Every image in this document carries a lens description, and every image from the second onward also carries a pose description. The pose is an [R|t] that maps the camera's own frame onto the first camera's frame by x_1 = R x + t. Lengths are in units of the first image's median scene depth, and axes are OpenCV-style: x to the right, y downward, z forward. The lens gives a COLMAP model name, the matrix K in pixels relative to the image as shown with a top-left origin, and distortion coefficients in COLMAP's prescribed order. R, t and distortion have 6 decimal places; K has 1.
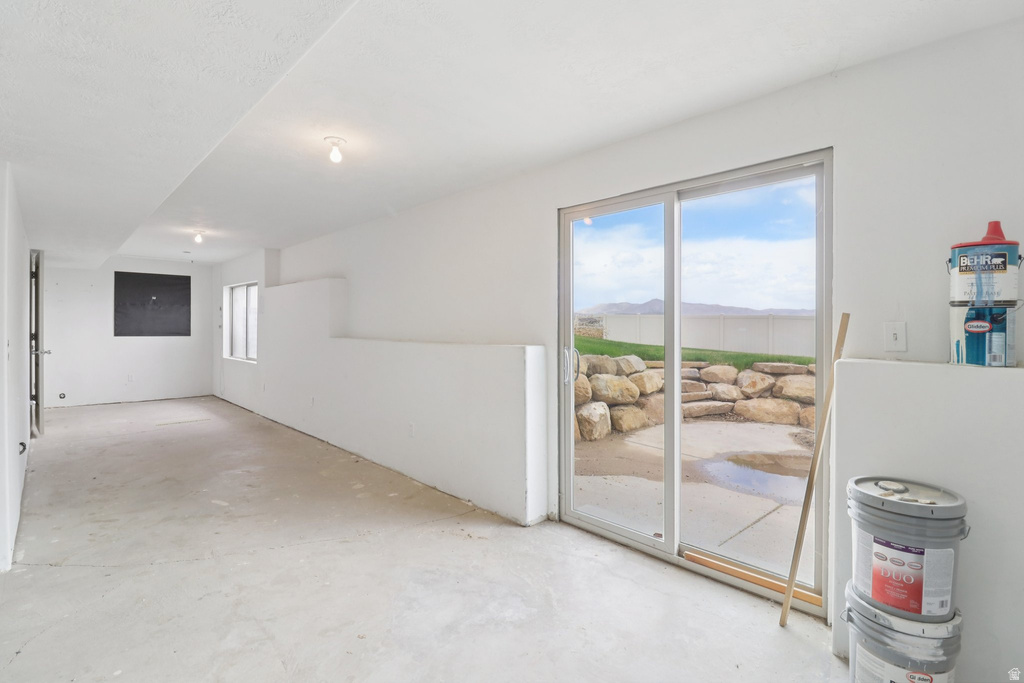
lens RADIAL K [[479.1, 0, 505.1], [0, 479.1, 325.2], [0, 0, 1]] dist [-0.003134, -0.010305]
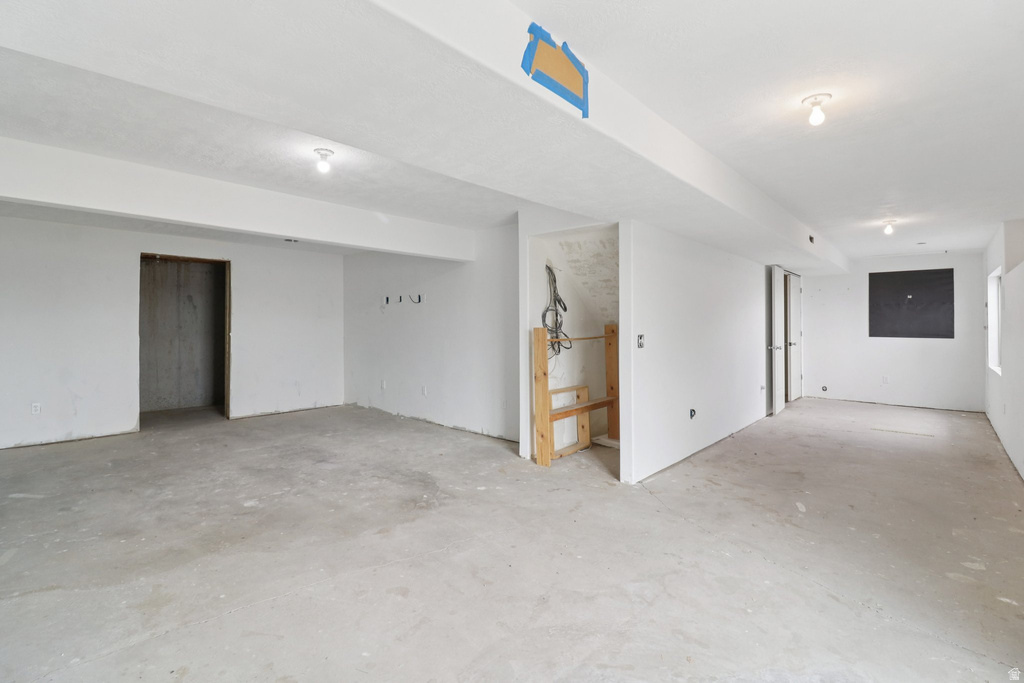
lens RADIAL K [[479.1, 0, 494.7], [0, 479.1, 324.8], [0, 0, 1]] dist [-0.003134, -0.010305]
pose [[0.056188, -0.002918, -0.998416, 0.326440], [-0.001393, 0.999995, -0.003001, 0.003594], [0.998419, 0.001559, 0.056184, 0.308508]]
